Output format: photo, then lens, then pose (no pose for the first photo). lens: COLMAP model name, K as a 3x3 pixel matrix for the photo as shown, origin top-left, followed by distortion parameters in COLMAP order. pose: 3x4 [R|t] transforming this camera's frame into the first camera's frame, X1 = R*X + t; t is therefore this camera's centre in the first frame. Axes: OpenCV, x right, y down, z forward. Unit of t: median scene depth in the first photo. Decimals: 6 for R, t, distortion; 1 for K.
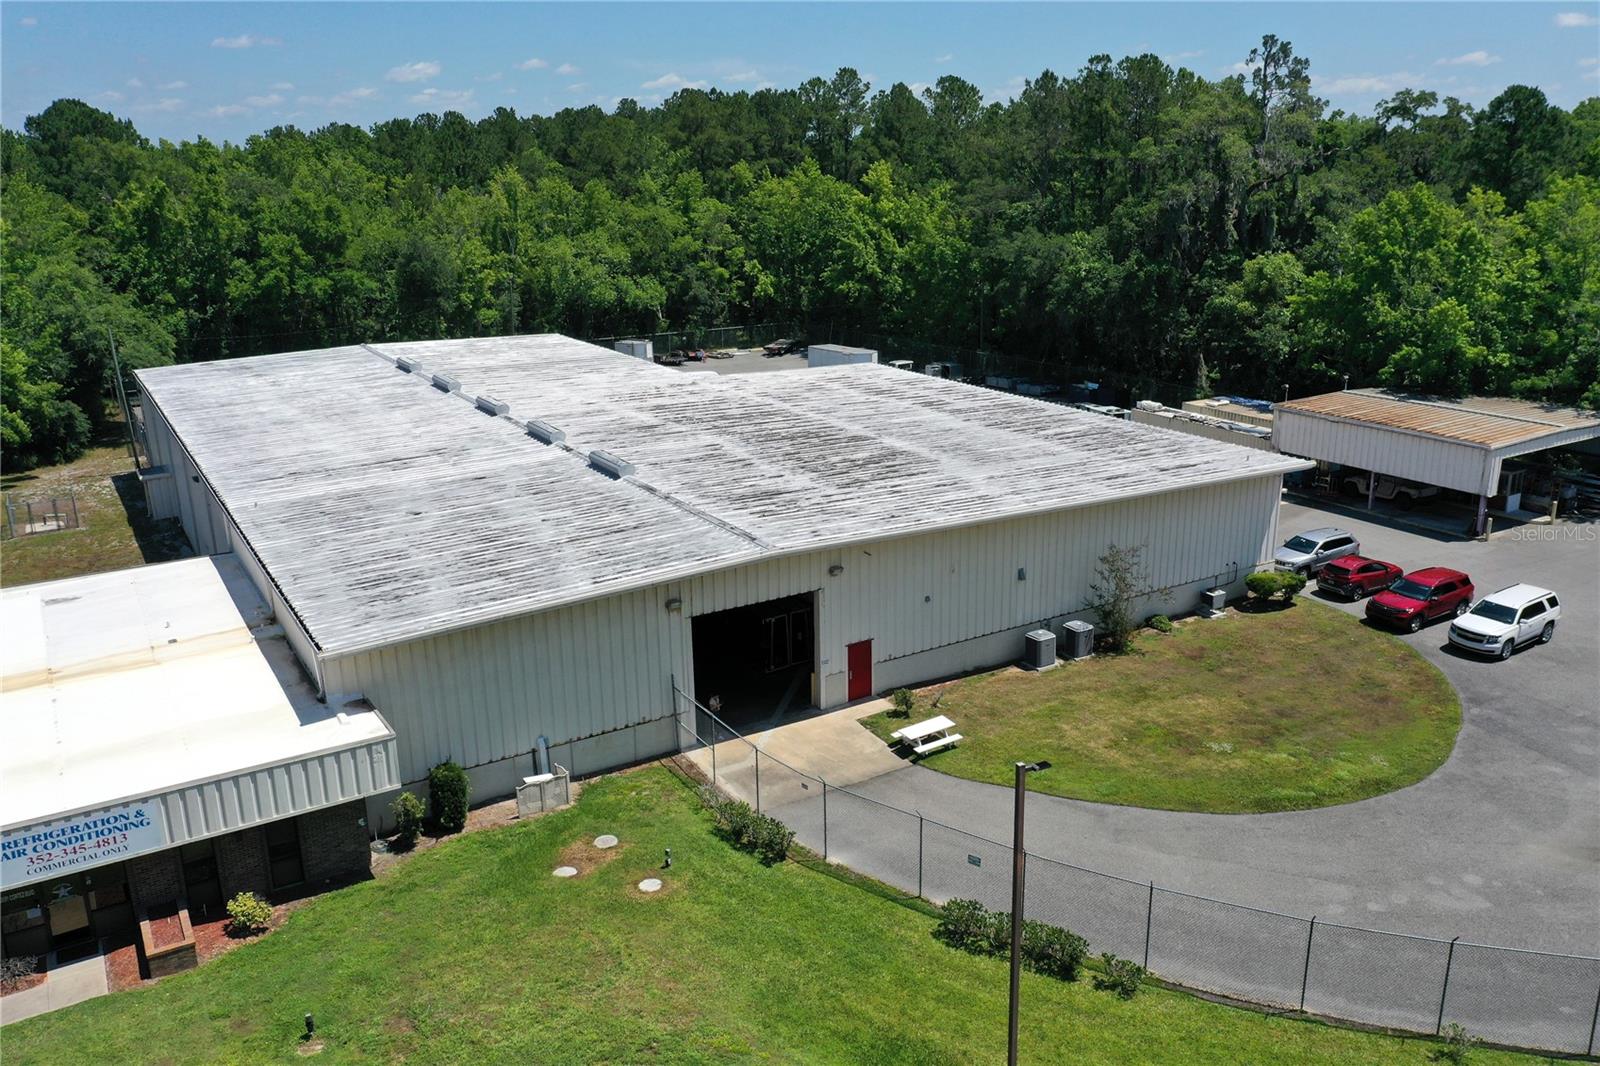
lens RADIAL K [[1266.0, 0, 800.0], [0, 1266.0, 533.0], [0, 0, 1]] dist [0.006327, 0.004726]
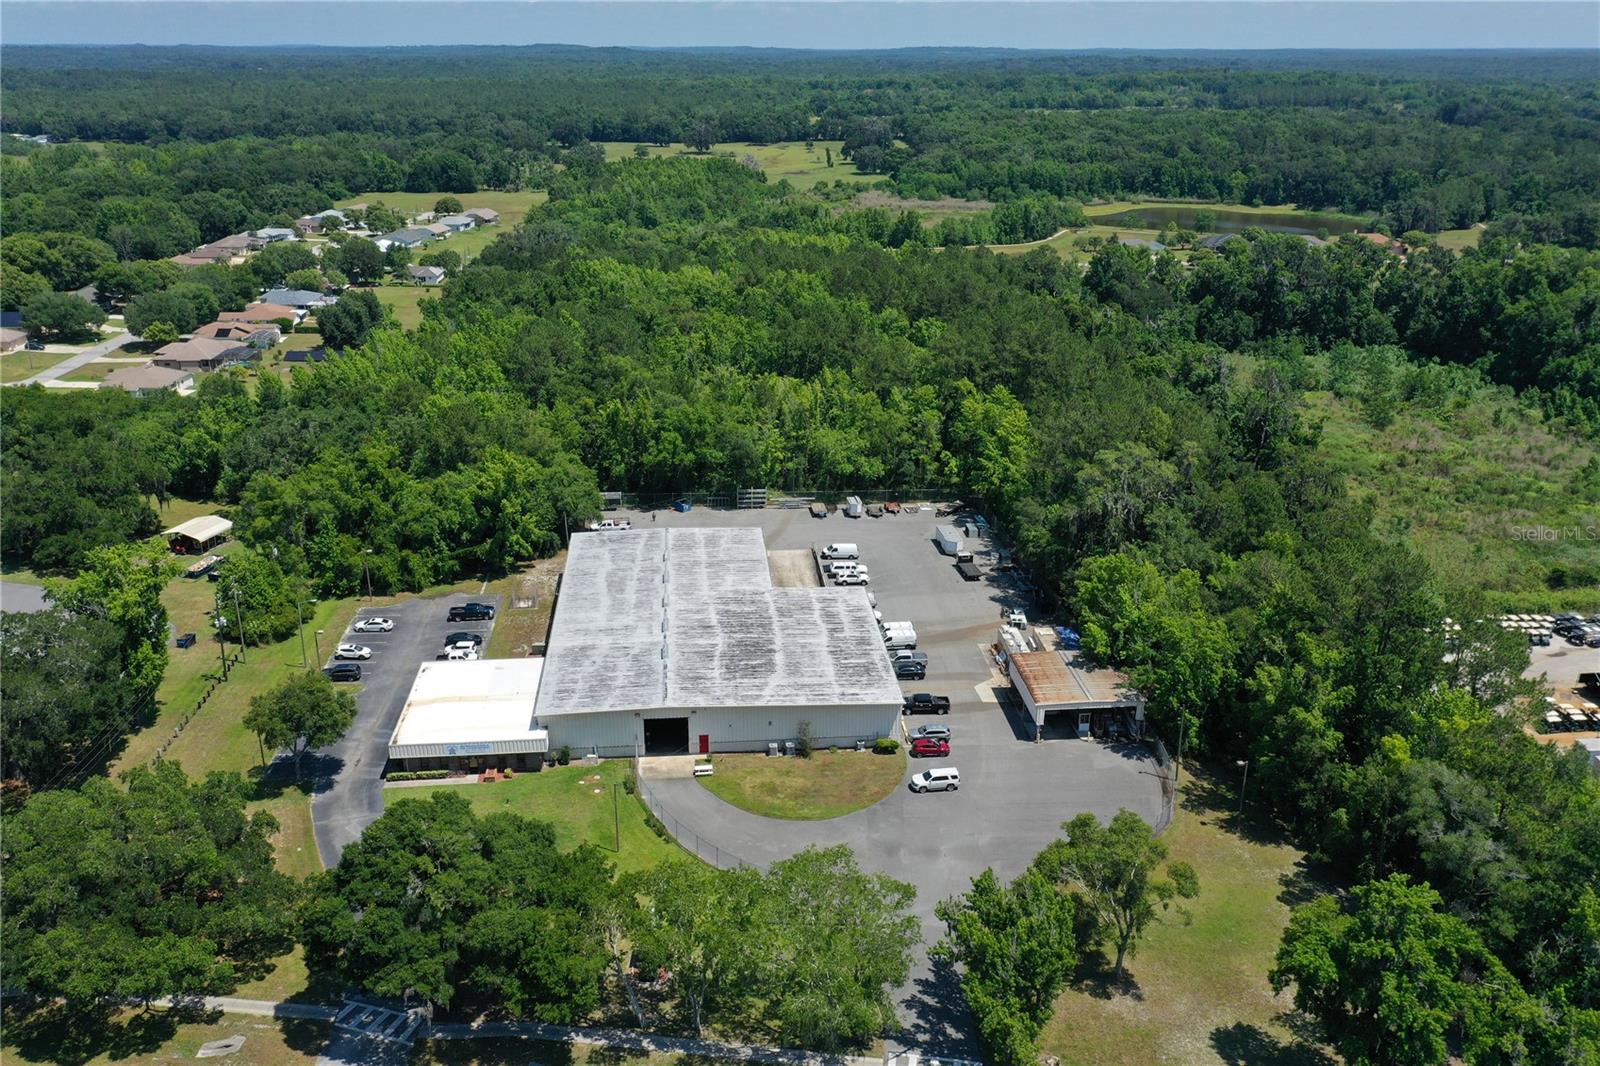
lens RADIAL K [[1299.8, 0, 800.0], [0, 1299.8, 533.0], [0, 0, 1]] dist [0.005467, 0.006761]
pose [[0.897685, 0.168888, -0.406986, 1.357170], [-0.141065, 0.985170, 0.097674, -0.688906], [0.417447, -0.030269, 0.908197, -1.643855]]
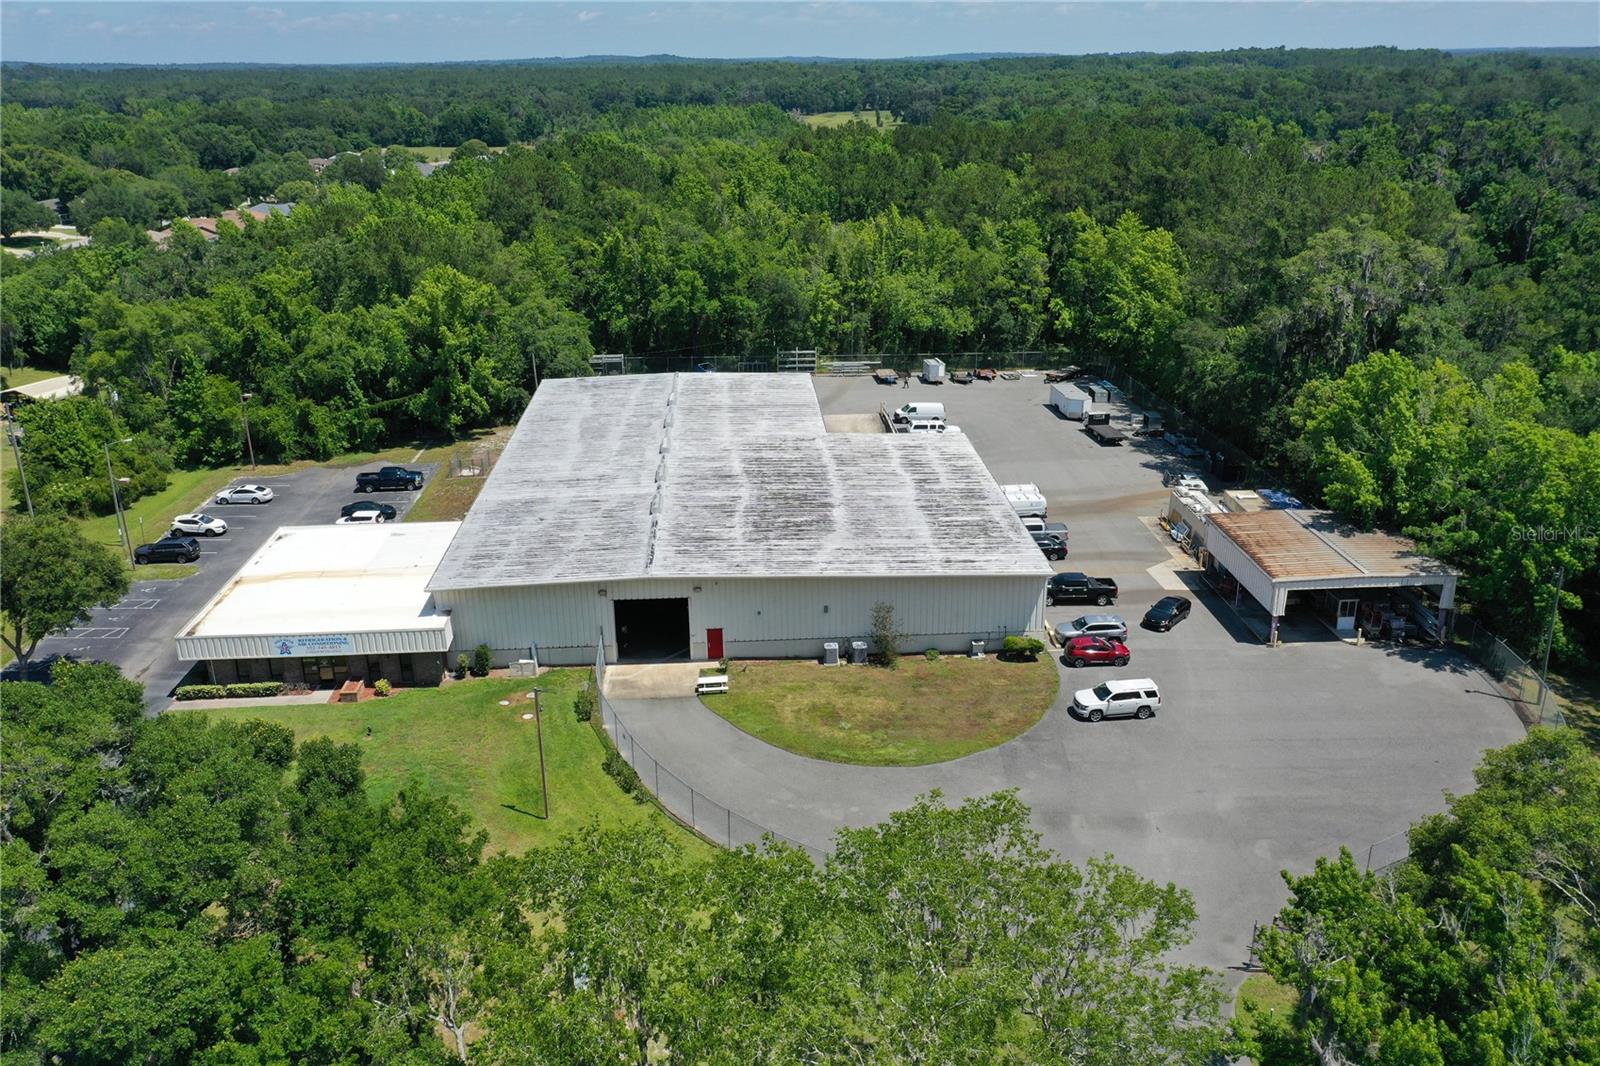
lens RADIAL K [[1266.0, 0, 800.0], [0, 1266.0, 533.0], [0, 0, 1]] dist [0.006327, 0.004726]
pose [[0.882624, 0.167620, -0.439180, 0.873035], [-0.135735, 0.985347, 0.103286, -0.239992], [0.450057, -0.031551, 0.892442, -0.547730]]
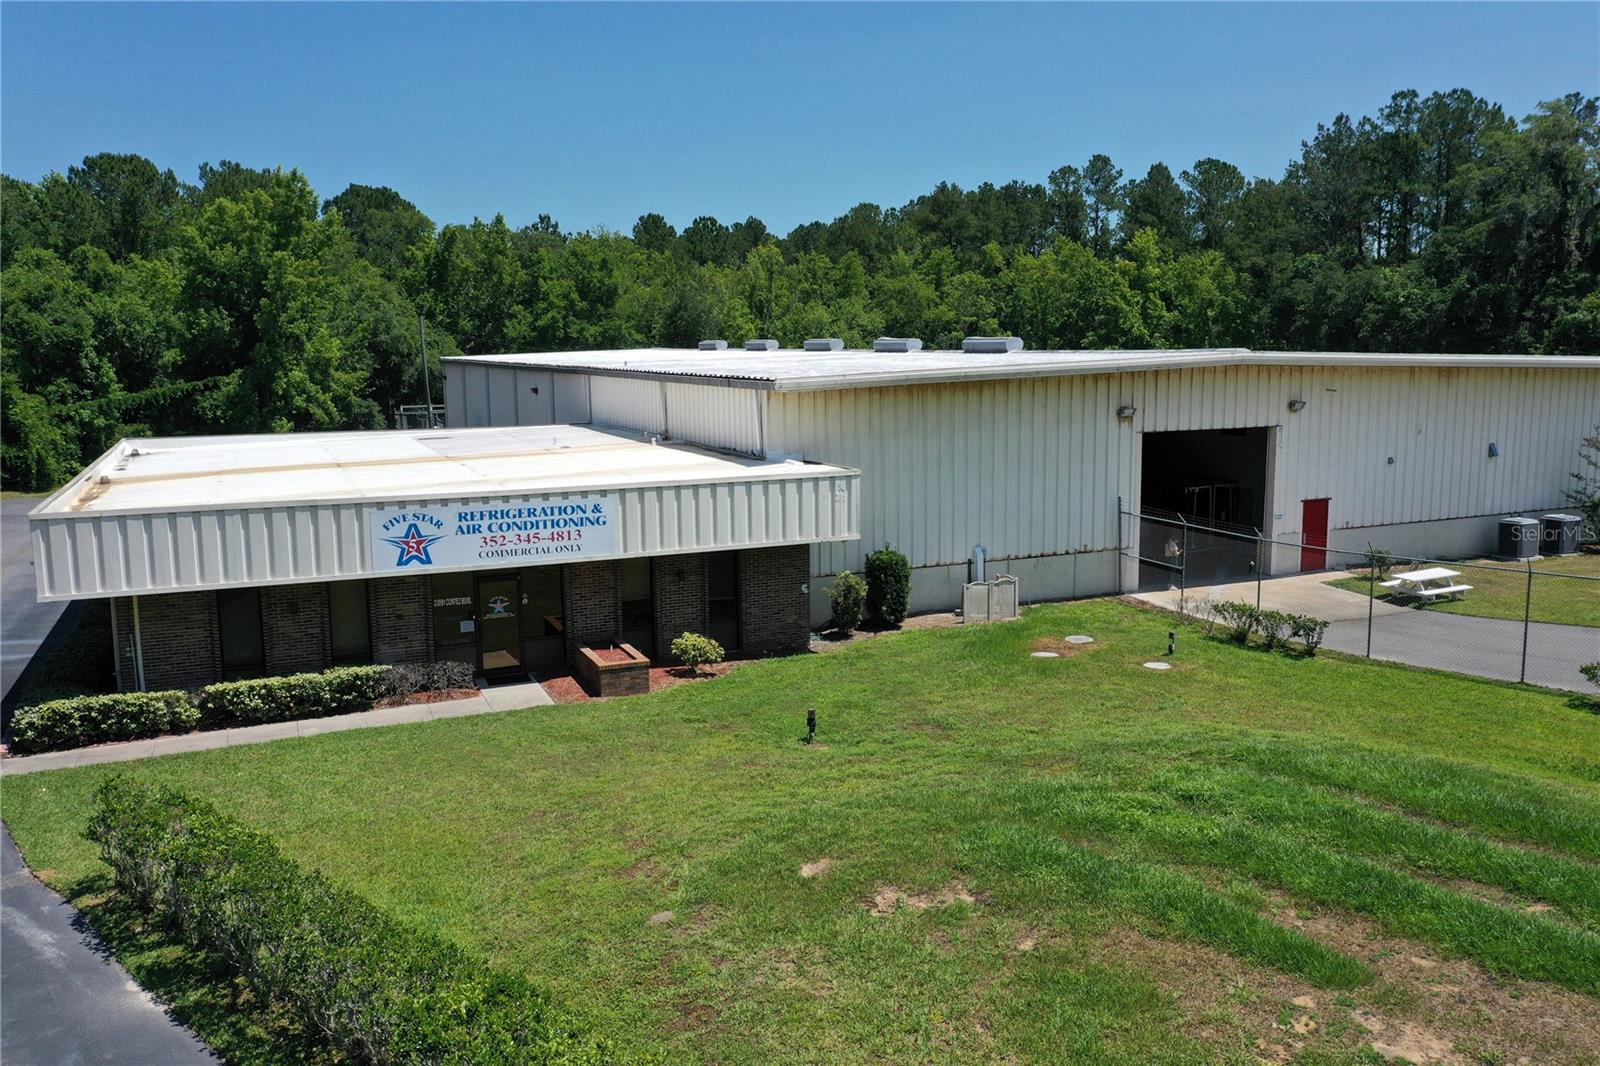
lens RADIAL K [[1269.3, 0, 800.0], [0, 1269.3, 533.0], [0, 0, 1]] dist [0.002582, 0.008864]
pose [[0.990770, 0.024660, -0.133290, -0.168778], [-0.043109, 0.989583, -0.137357, 0.222020], [0.128514, 0.141835, 0.981513, 0.106571]]
